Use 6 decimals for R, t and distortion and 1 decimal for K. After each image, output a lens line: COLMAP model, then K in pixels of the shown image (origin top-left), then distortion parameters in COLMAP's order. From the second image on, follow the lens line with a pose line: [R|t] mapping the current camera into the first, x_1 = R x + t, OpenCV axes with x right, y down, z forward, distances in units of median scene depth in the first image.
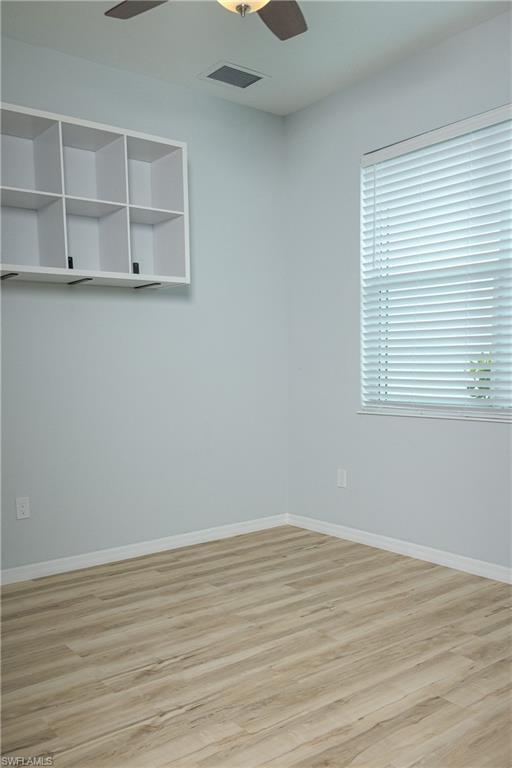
lens RADIAL K [[672.4, 0, 256.0], [0, 672.4, 384.0], [0, 0, 1]] dist [-0.003665, -0.001962]
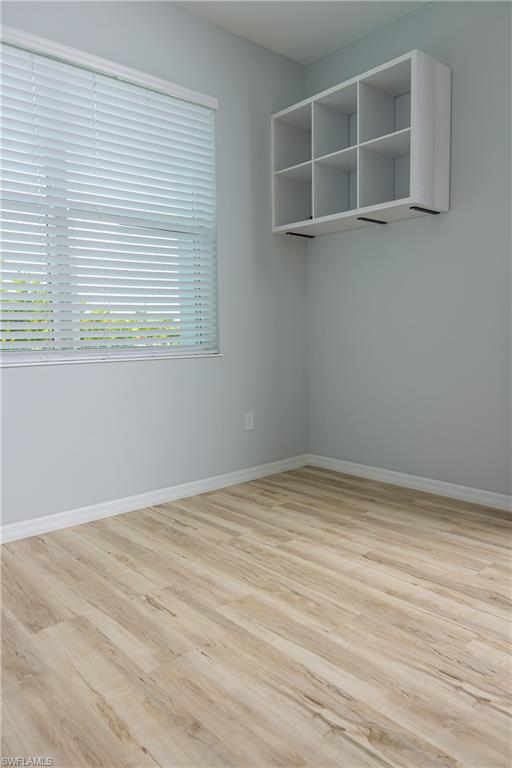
lens RADIAL K [[526.3, 0, 256.0], [0, 526.3, 384.0], [0, 0, 1]] dist [-0.002918, -0.001383]
pose [[-0.057618, -0.077400, 0.995334, -0.563177], [0.044735, 0.995789, 0.080025, 0.038769], [-0.997336, 0.049137, -0.053913, 1.003251]]
